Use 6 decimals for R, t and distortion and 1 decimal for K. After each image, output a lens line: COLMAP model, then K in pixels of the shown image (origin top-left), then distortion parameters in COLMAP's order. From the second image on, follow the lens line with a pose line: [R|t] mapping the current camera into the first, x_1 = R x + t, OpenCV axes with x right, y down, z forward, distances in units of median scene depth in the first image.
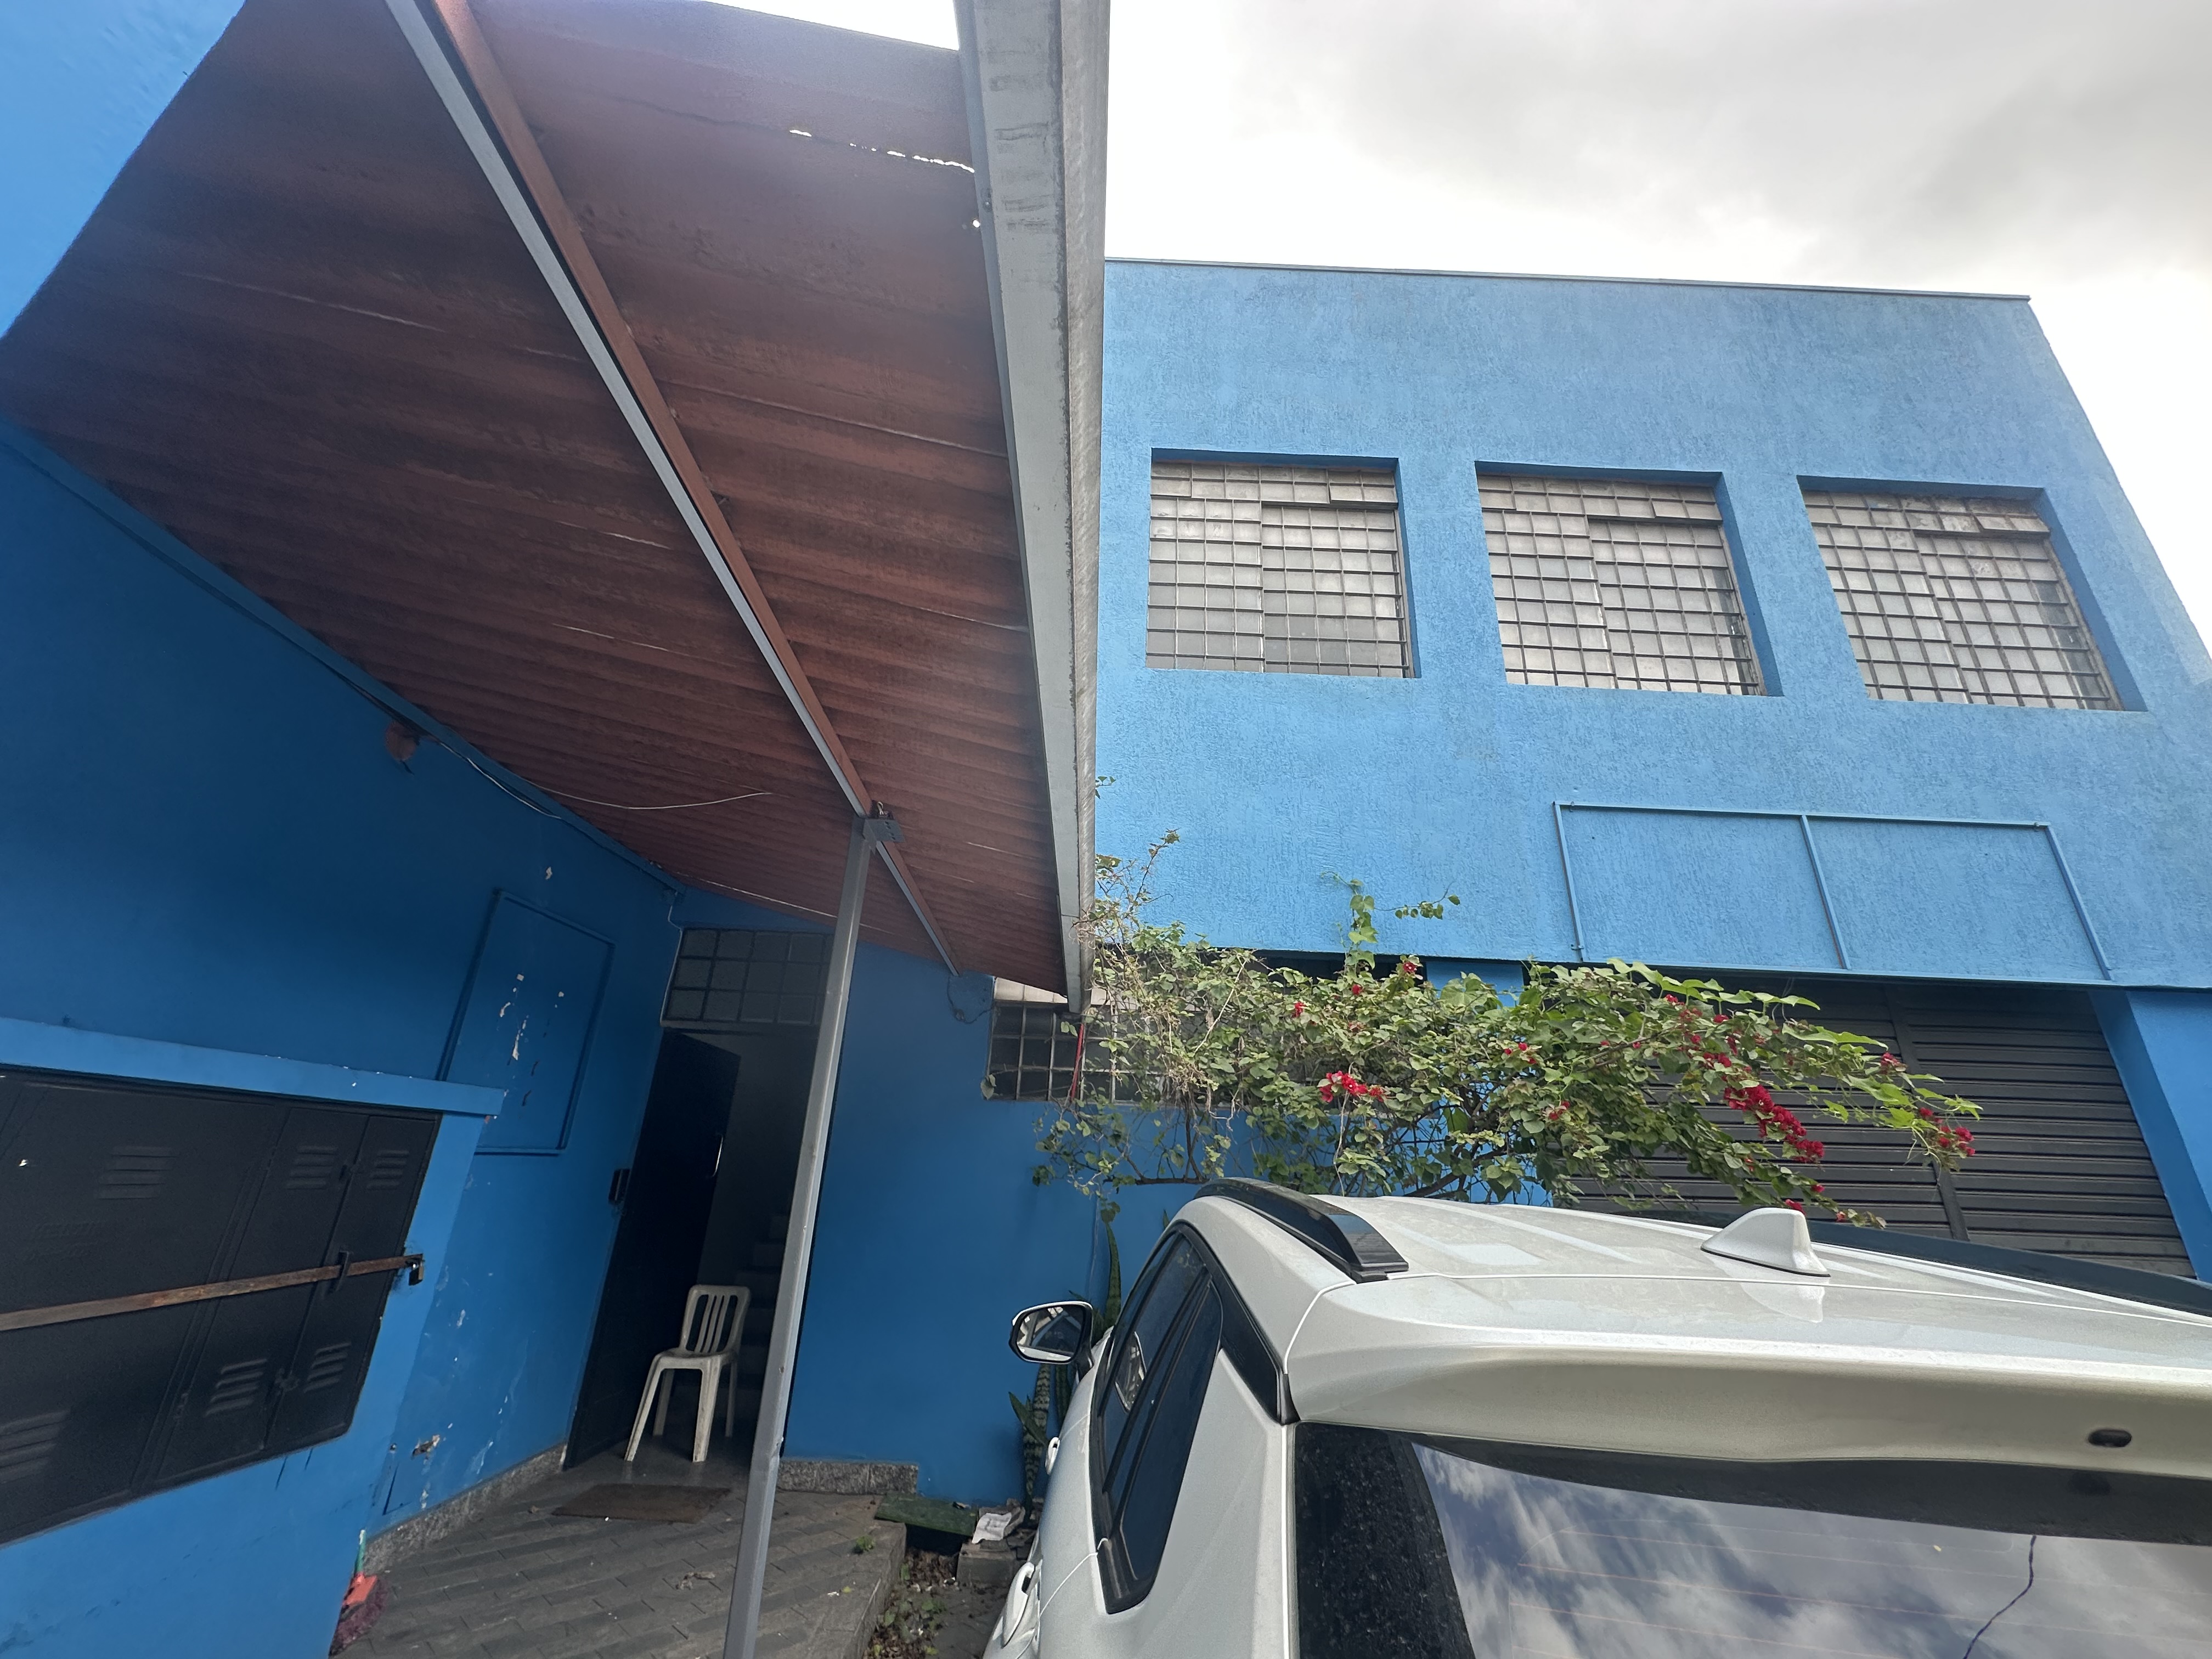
lens RADIAL K [[883.2, 0, 1103.8], [0, 883.2, 833.3], [0, 0, 1]] dist [-0.003532, 0.000473]
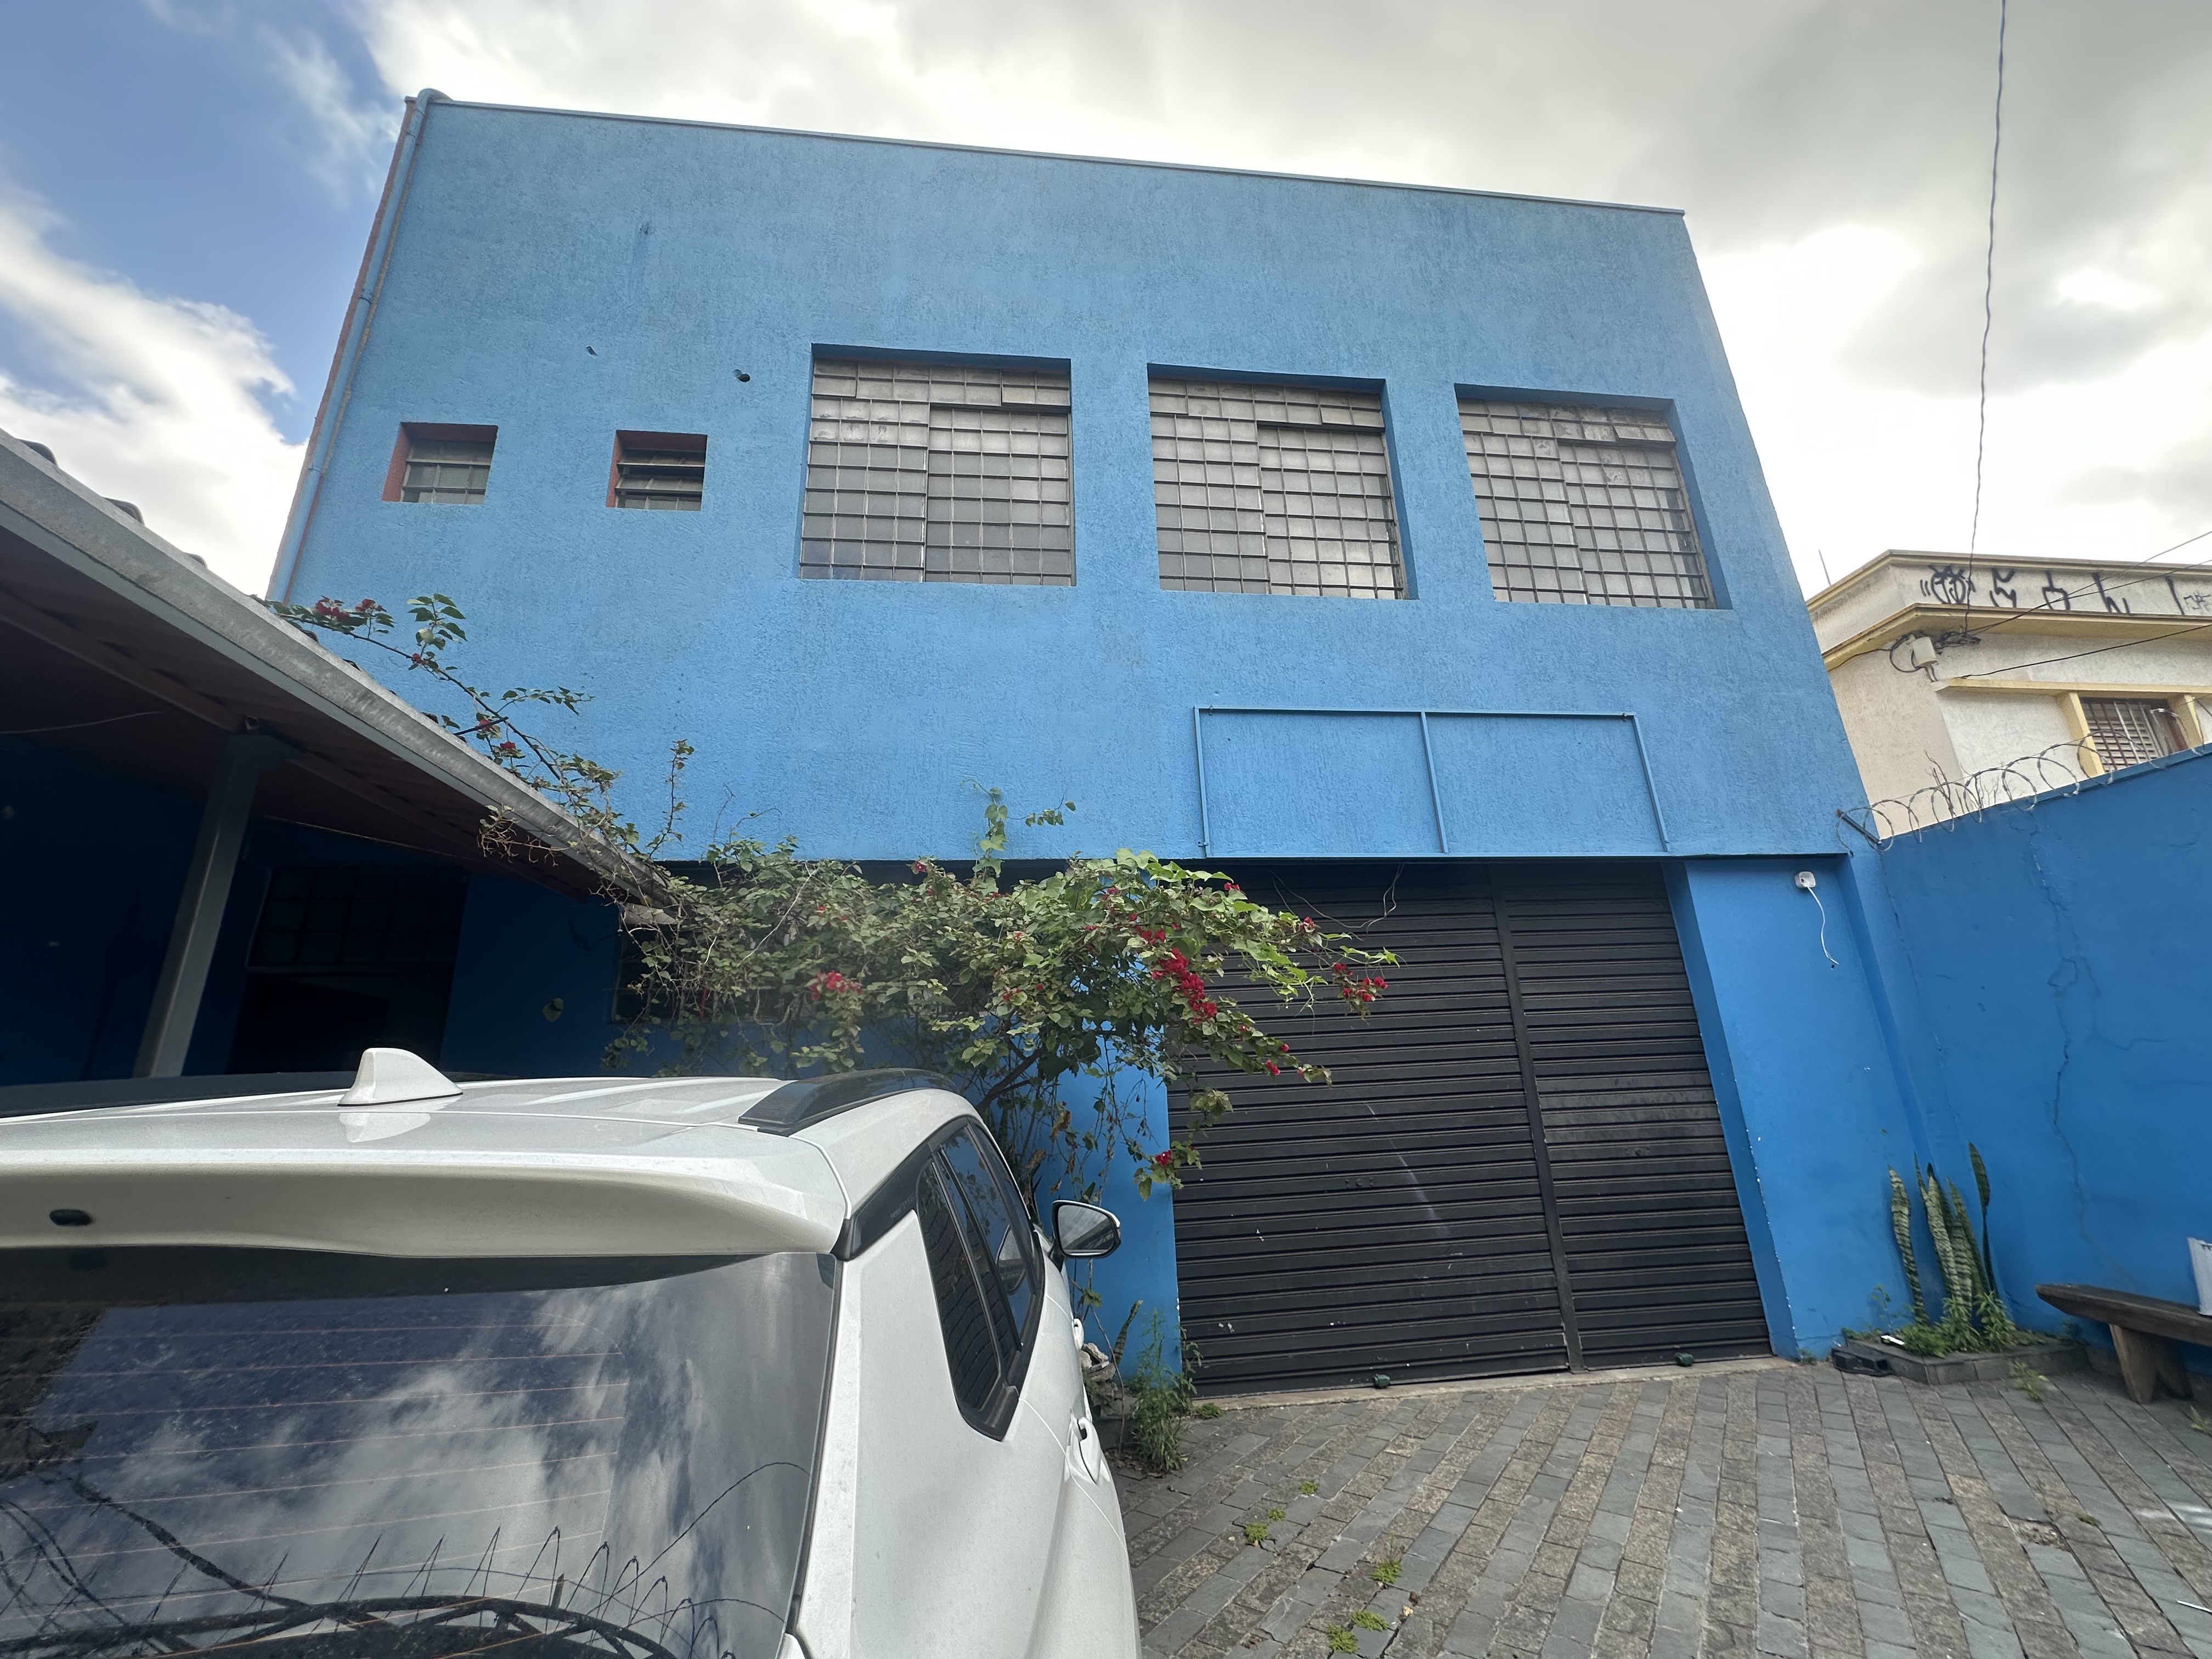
lens RADIAL K [[883.2, 0, 1103.8], [0, 883.2, 833.3], [0, 0, 1]] dist [-0.003532, 0.000473]
pose [[0.991970, -0.044461, 0.118404, 0.237113], [0.034323, 0.995675, 0.086332, 0.017188], [-0.121730, -0.081575, 0.989205, -0.019188]]
